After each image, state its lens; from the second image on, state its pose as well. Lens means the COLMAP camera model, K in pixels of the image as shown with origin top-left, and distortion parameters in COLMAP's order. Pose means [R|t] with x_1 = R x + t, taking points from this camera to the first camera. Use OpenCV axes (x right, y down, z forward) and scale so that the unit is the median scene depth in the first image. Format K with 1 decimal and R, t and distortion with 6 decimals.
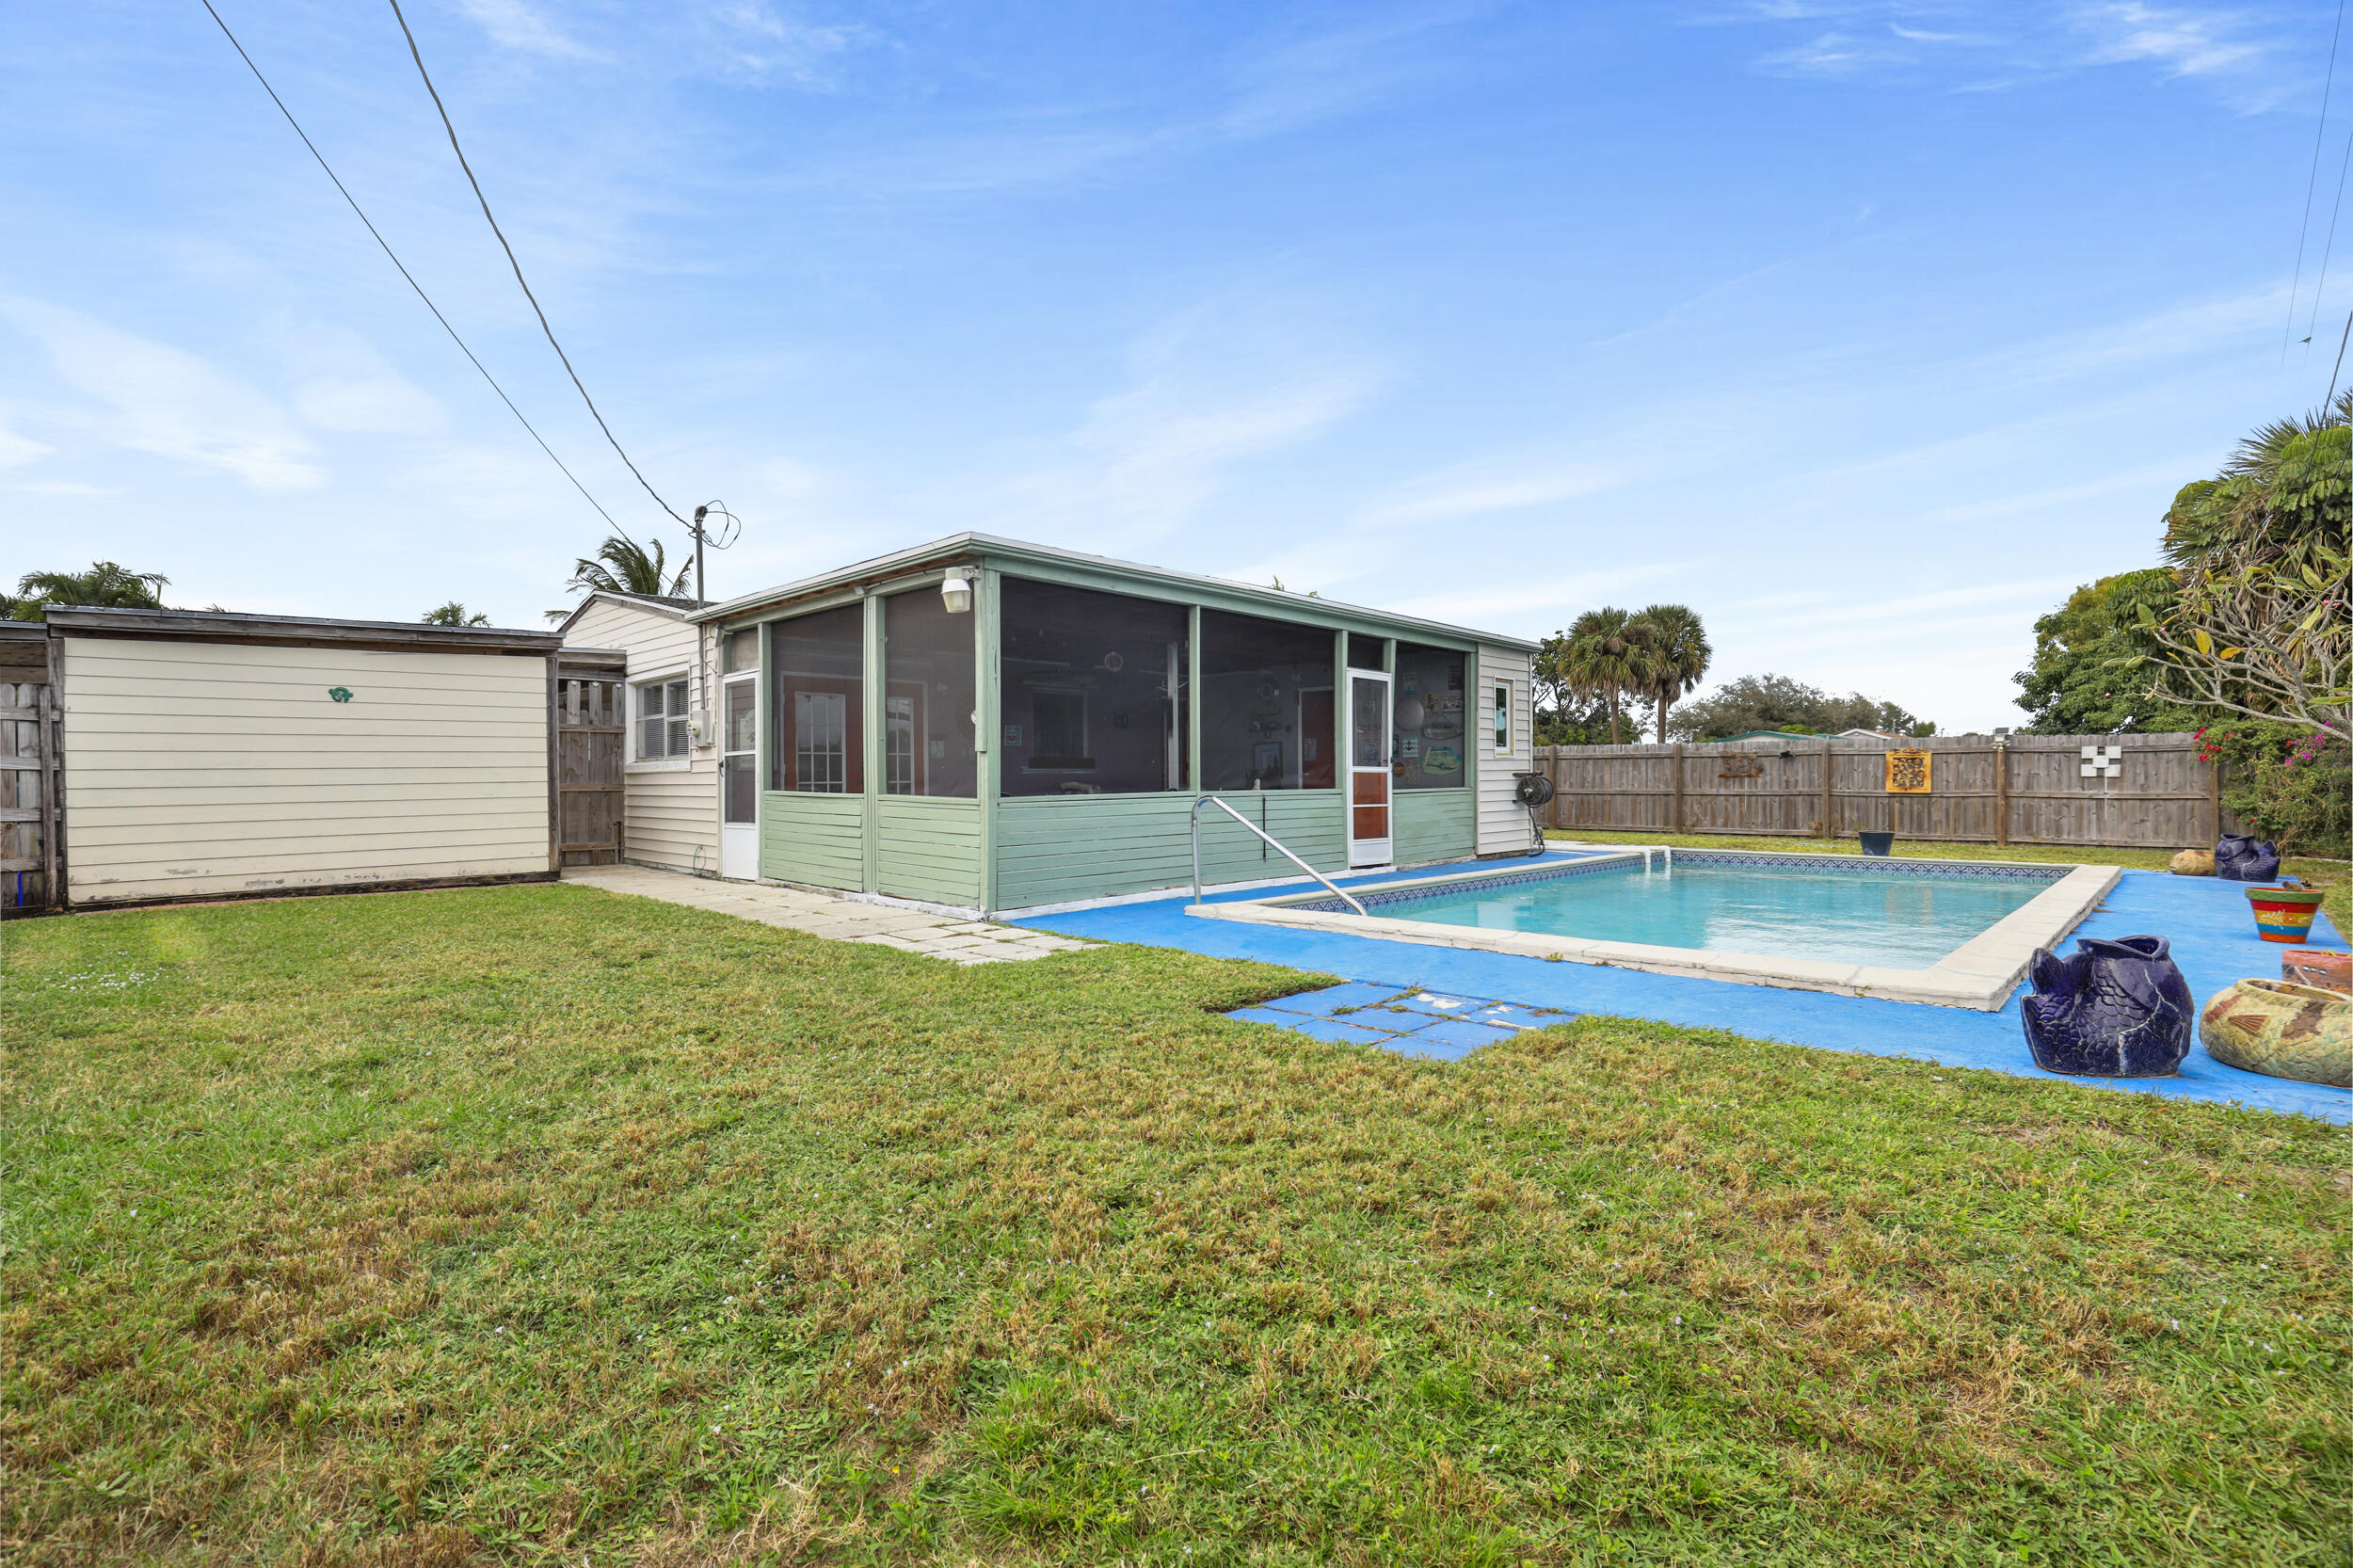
lens RADIAL K [[1072.4, 0, 1162.6], [0, 1072.4, 778.3], [0, 0, 1]] dist [-0.031744, 0.001984]
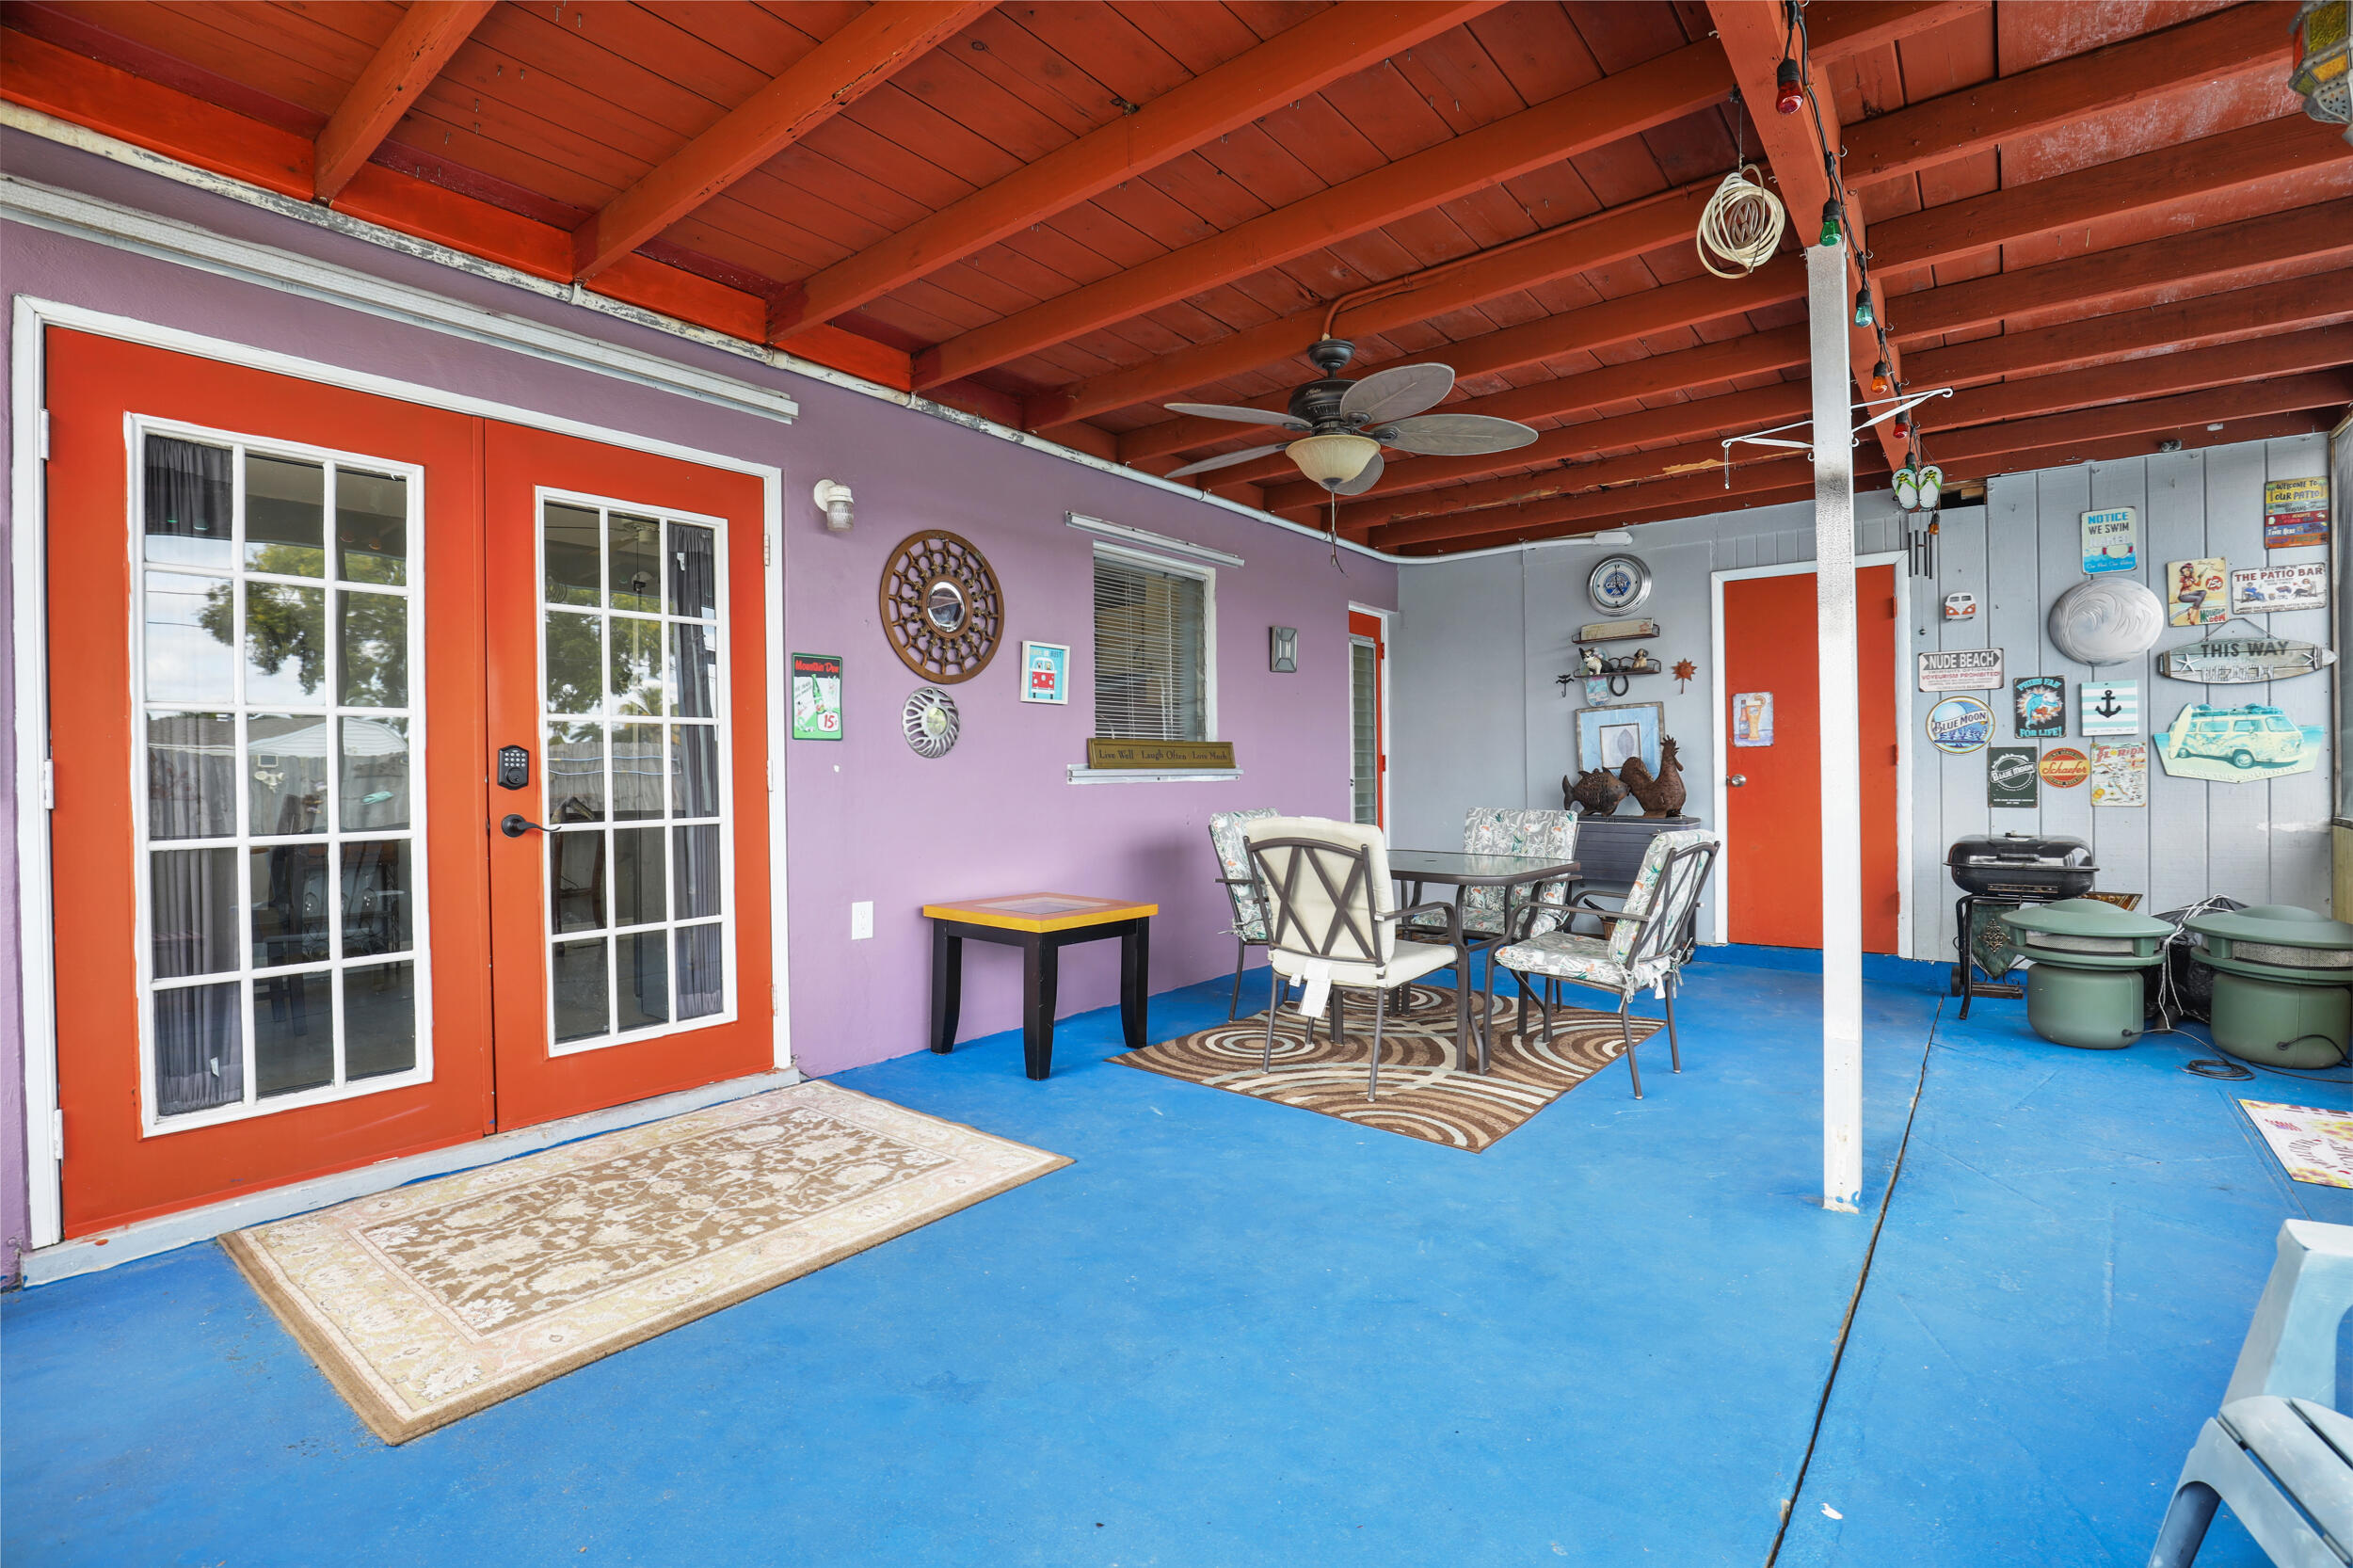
lens RADIAL K [[1072.4, 0, 1164.1], [0, 1072.4, 777.3], [0, 0, 1]] dist [-0.031744, 0.001984]
pose [[0.994219, -0.006933, 0.107148, -0.136775], [0.006762, 0.999975, 0.001958, -0.007506], [-0.107159, -0.001222, 0.994241, 0.650806]]
